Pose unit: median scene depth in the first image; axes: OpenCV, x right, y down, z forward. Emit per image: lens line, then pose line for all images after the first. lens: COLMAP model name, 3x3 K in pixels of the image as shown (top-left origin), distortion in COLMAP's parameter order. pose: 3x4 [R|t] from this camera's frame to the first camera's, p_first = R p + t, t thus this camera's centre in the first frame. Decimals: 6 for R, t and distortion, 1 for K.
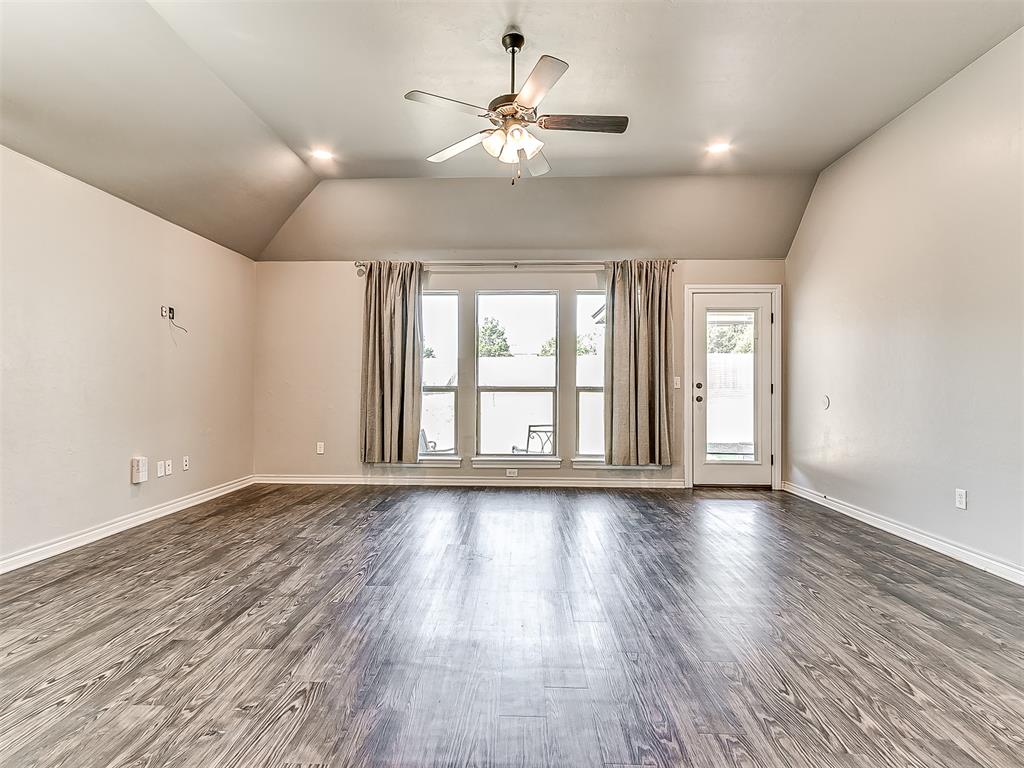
lens RADIAL K [[531.5, 0, 512.0], [0, 531.5, 384.0], [0, 0, 1]] dist [0.001244, -0.000610]
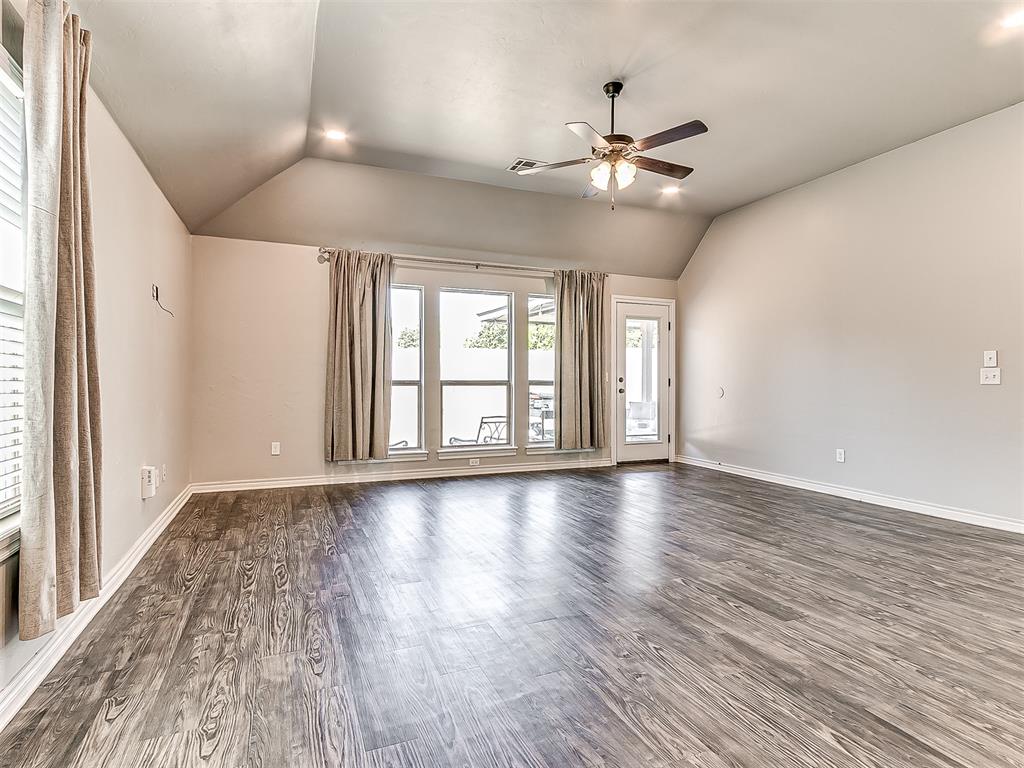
lens RADIAL K [[529.9, 0, 506.0], [0, 529.9, 380.2], [0, 0, 1]] dist [0.000343, -0.000810]
pose [[0.913234, -0.000725, 0.407436, -0.376316], [-0.001799, 0.999982, 0.005810, -0.002352], [-0.407433, -0.006039, 0.913215, 0.013066]]
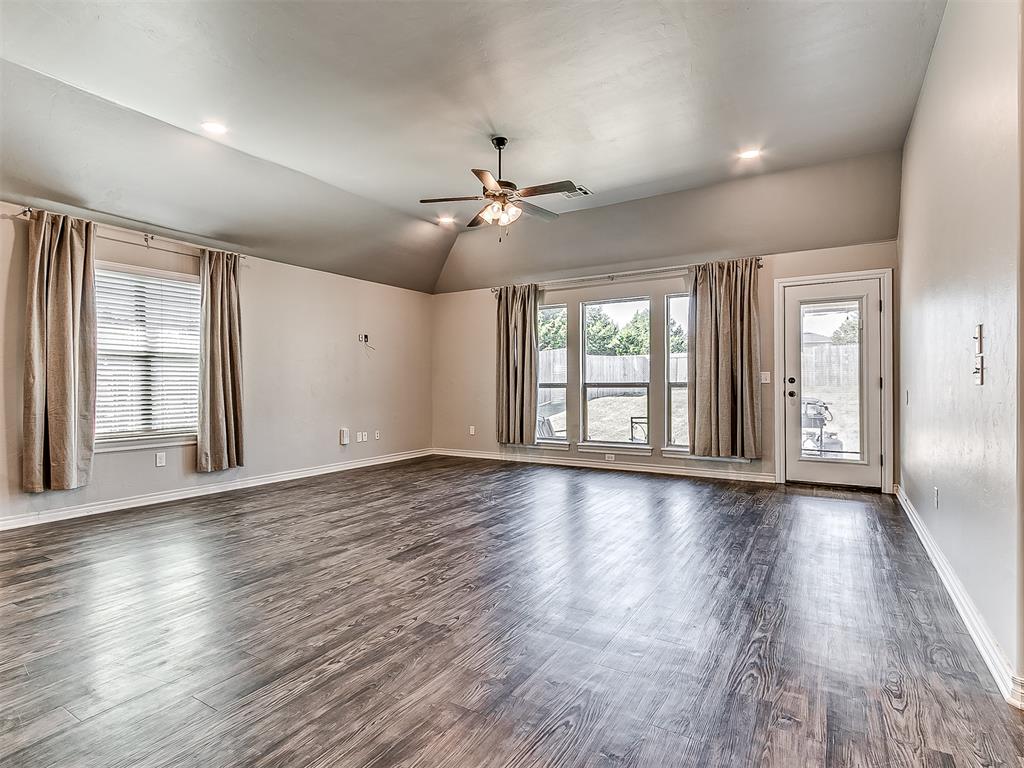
lens RADIAL K [[542.9, 0, 505.4], [0, 542.9, 383.7], [0, 0, 1]] dist [0.002380, 0.000099]
pose [[0.864671, -0.008826, -0.502262, 0.402759], [0.011836, 0.999926, 0.002804, 0.000175], [0.502200, -0.008369, 0.864711, -0.137323]]
